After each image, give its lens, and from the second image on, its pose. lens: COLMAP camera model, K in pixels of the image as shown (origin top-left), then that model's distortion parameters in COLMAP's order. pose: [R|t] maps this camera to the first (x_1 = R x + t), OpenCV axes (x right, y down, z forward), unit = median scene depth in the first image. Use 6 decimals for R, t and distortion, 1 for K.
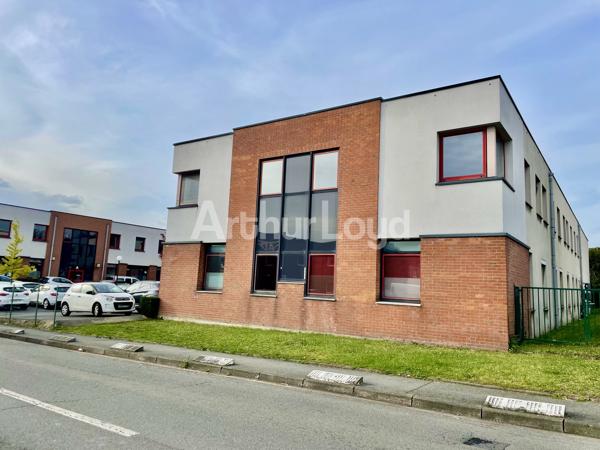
lens RADIAL K [[450.6, 0, 300.0], [0, 450.6, 225.0], [0, 0, 1]] dist [0.101642, -0.145084]
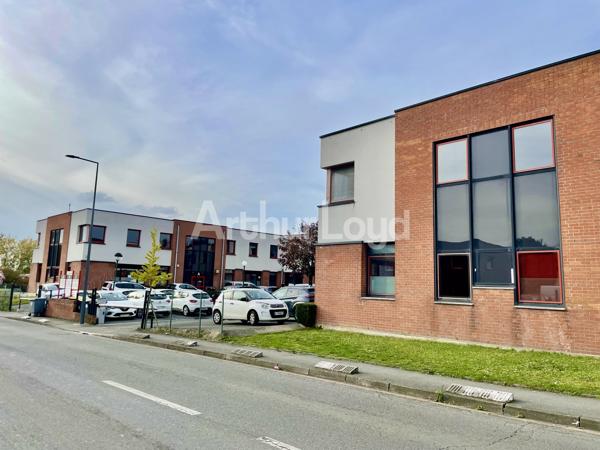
lens RADIAL K [[450.6, 0, 300.0], [0, 450.6, 225.0], [0, 0, 1]] dist [0.101642, -0.145084]
pose [[0.981470, -0.038991, -0.187605, -0.183063], [0.037342, 0.999227, -0.012318, 0.011580], [0.187940, 0.005085, 0.982167, 0.116821]]
